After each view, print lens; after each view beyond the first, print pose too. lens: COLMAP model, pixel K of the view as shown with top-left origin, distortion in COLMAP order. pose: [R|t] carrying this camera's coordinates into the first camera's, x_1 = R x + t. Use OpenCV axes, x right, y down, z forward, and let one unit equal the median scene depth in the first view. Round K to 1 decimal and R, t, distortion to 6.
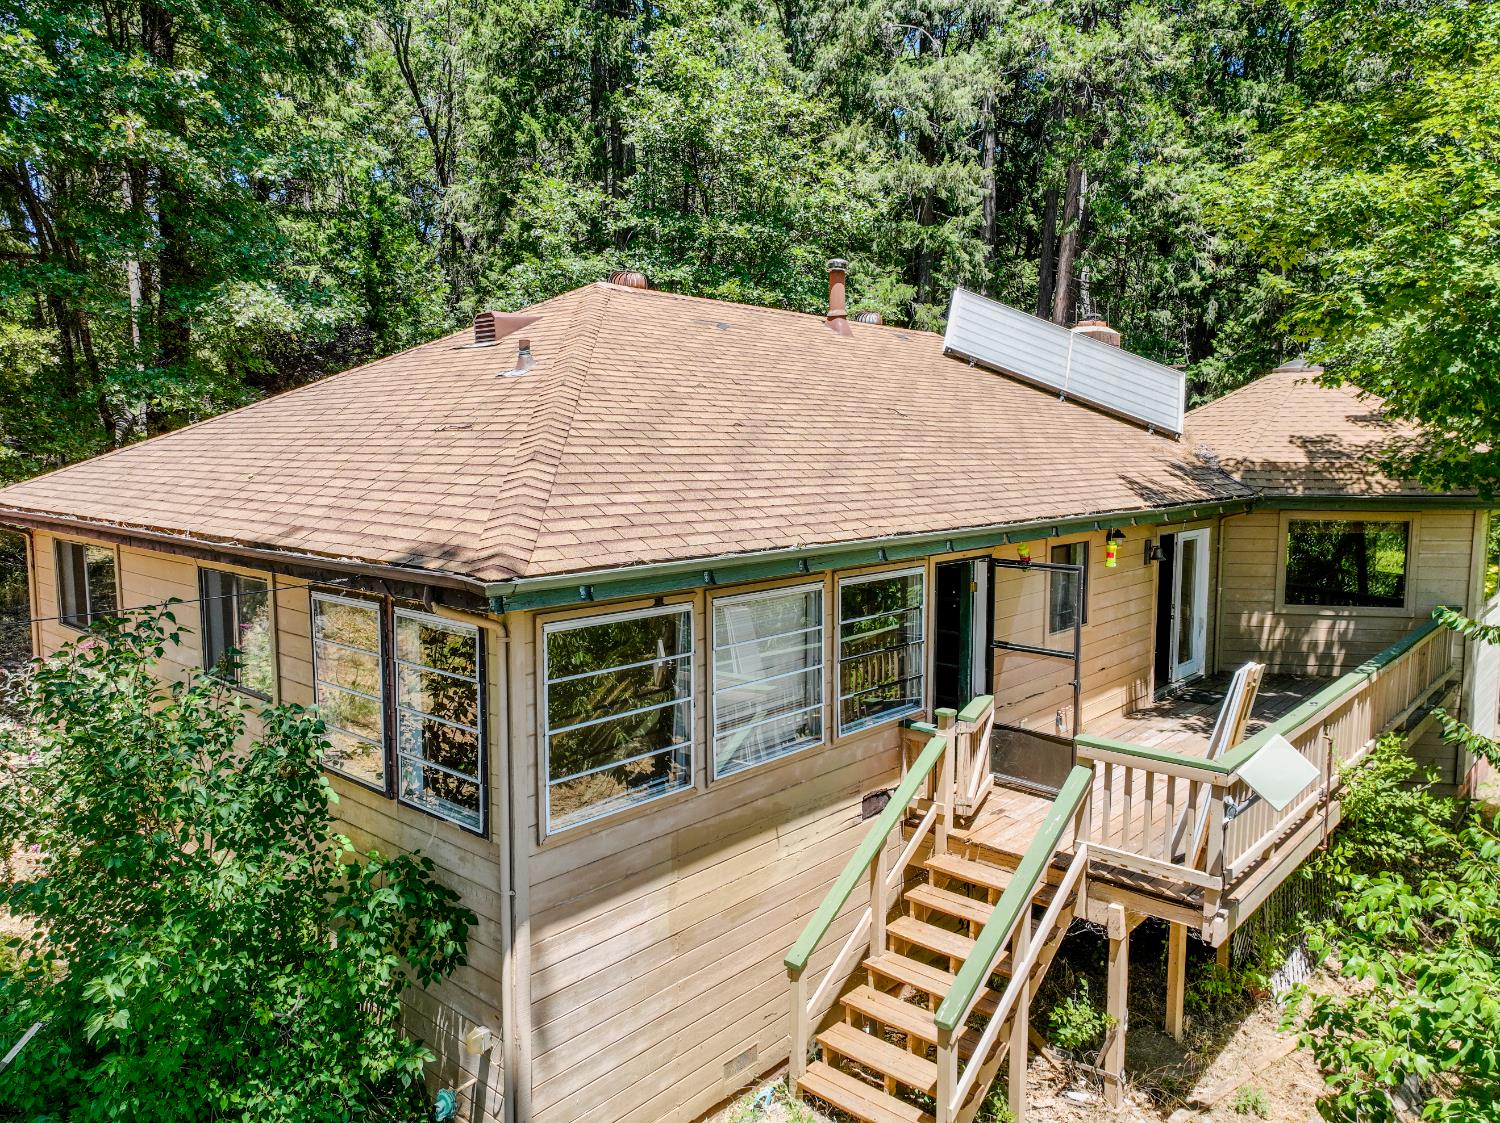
lens RADIAL K [[1051.5, 0, 747.0], [0, 1051.5, 560.2], [0, 0, 1]] dist [-0.004019, 0.016364]
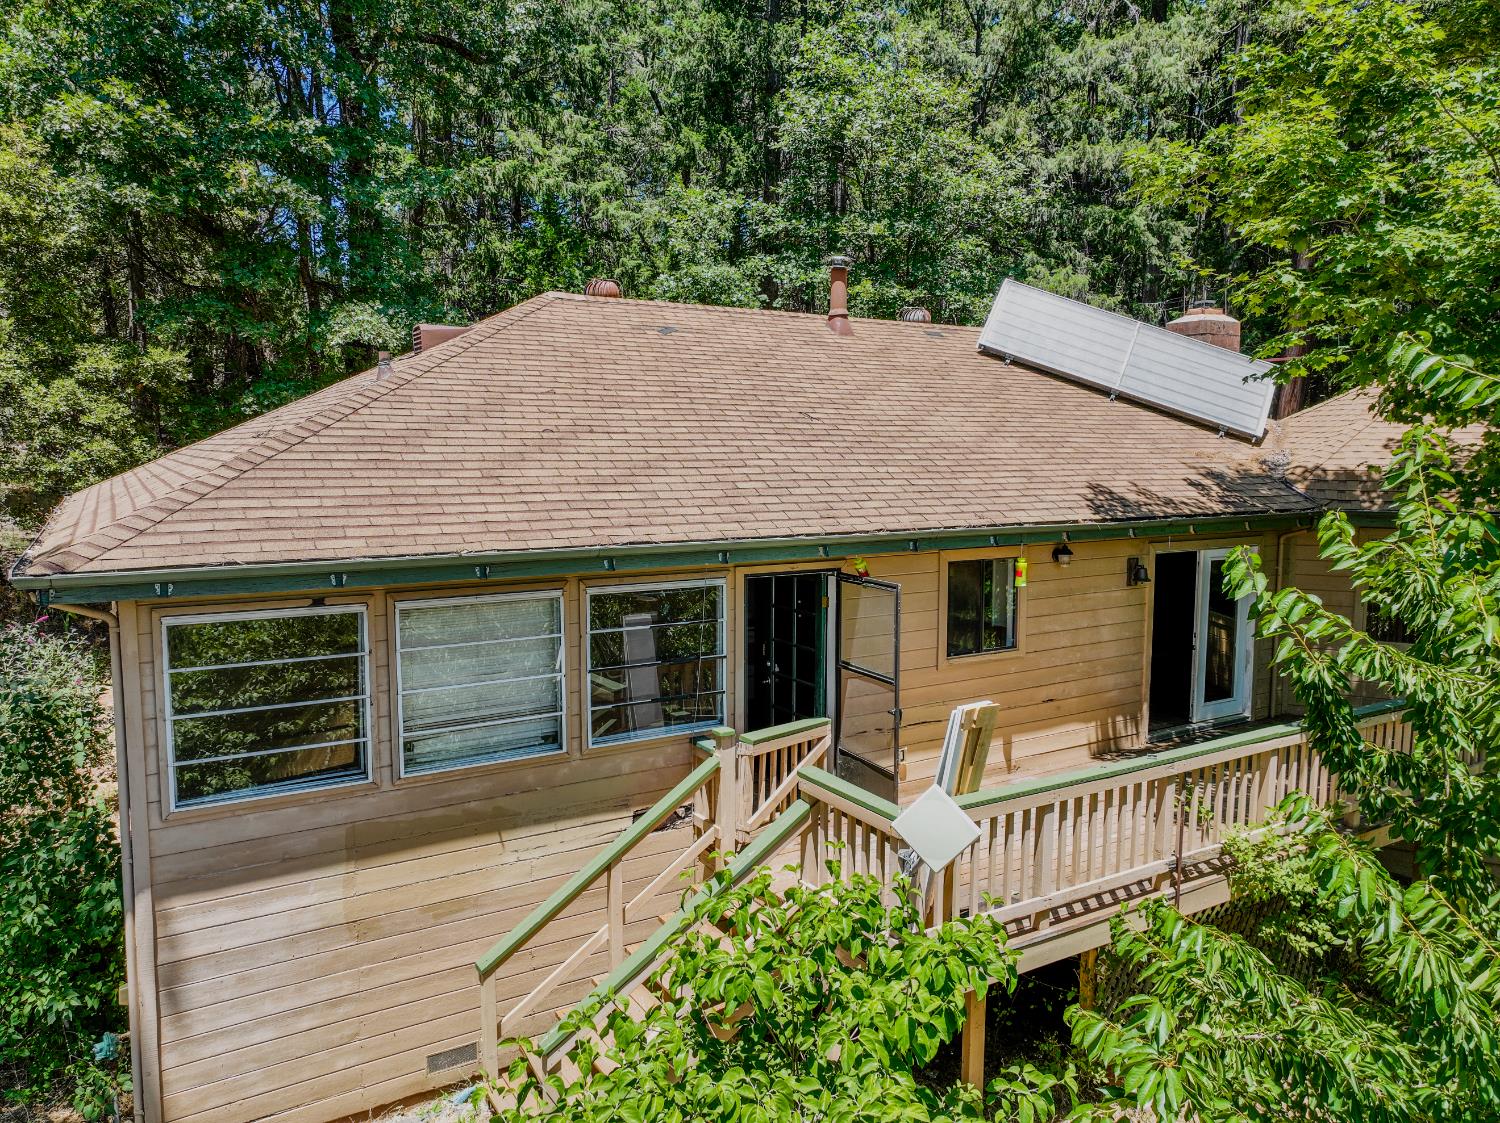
lens RADIAL K [[1051.5, 0, 747.0], [0, 1051.5, 560.2], [0, 0, 1]] dist [-0.004019, 0.016364]
pose [[0.955765, 0.032083, -0.292378, 0.409818], [-0.032375, 0.999468, 0.003839, -0.012898], [0.292345, 0.005796, 0.956295, 0.079184]]
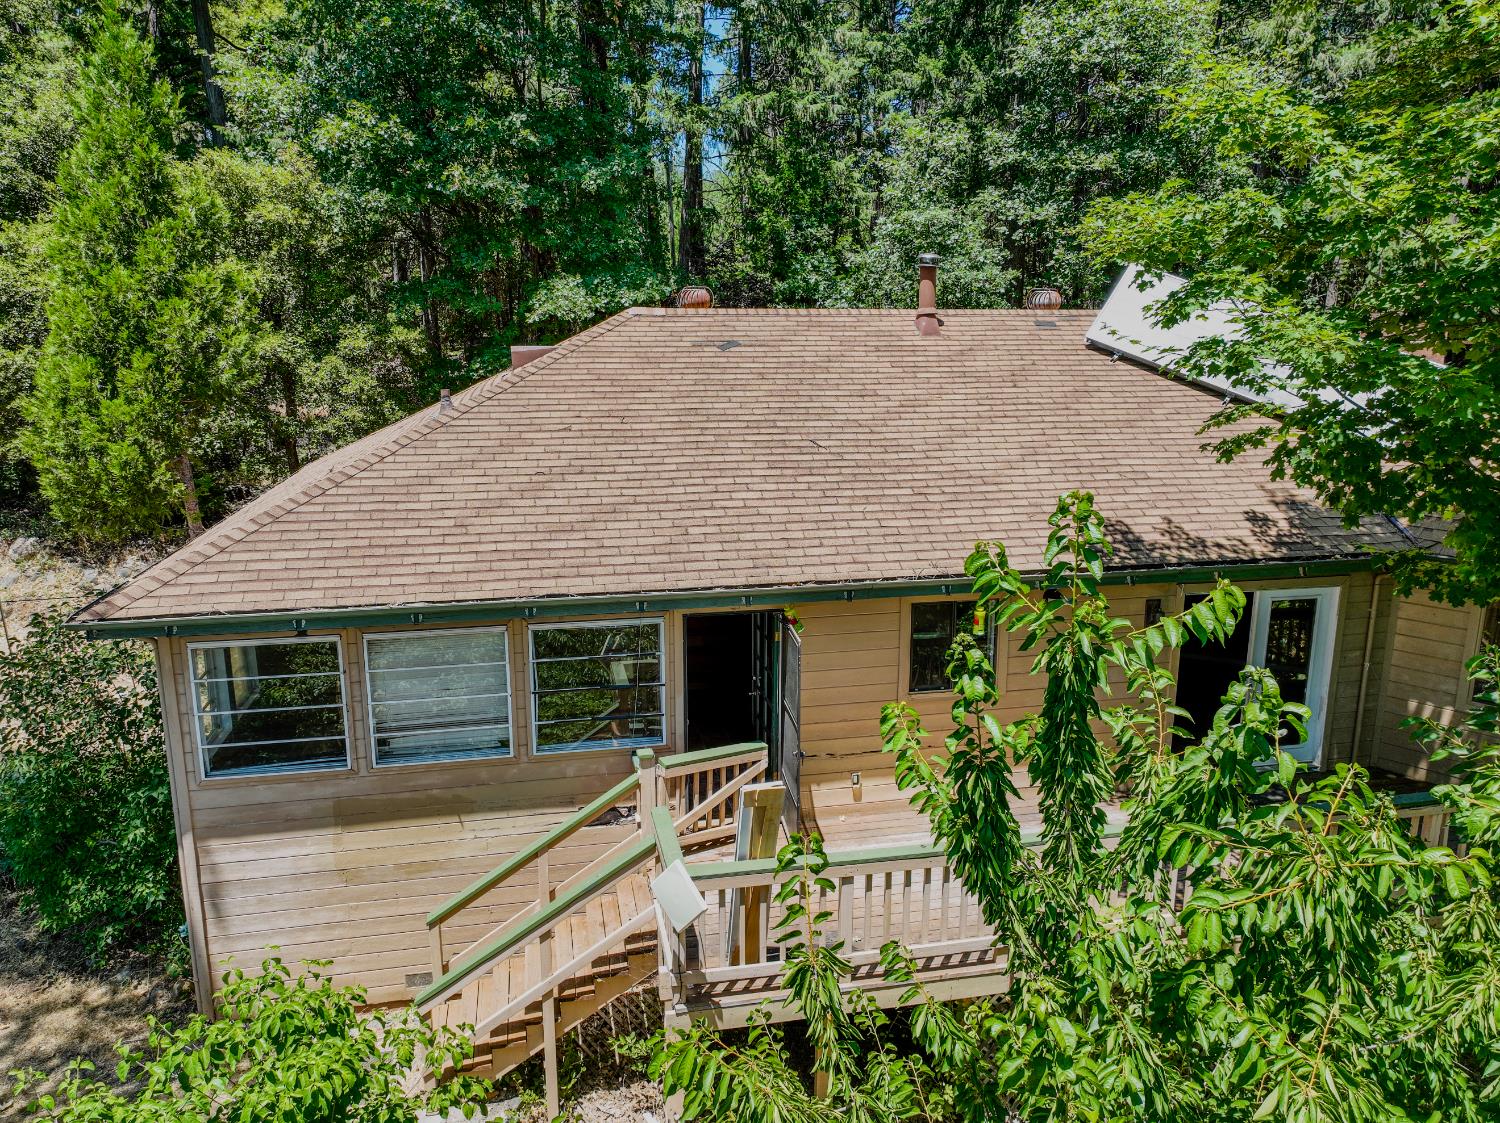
lens RADIAL K [[1051.9, 0, 750.0], [0, 1051.9, 561.5], [0, 0, 1]] dist [-0.005075, -0.001514]
pose [[0.802840, 0.128281, -0.582230, 0.756166], [-0.062042, 0.989252, 0.132408, -0.174996], [0.592957, -0.070179, 0.802170, 0.168068]]
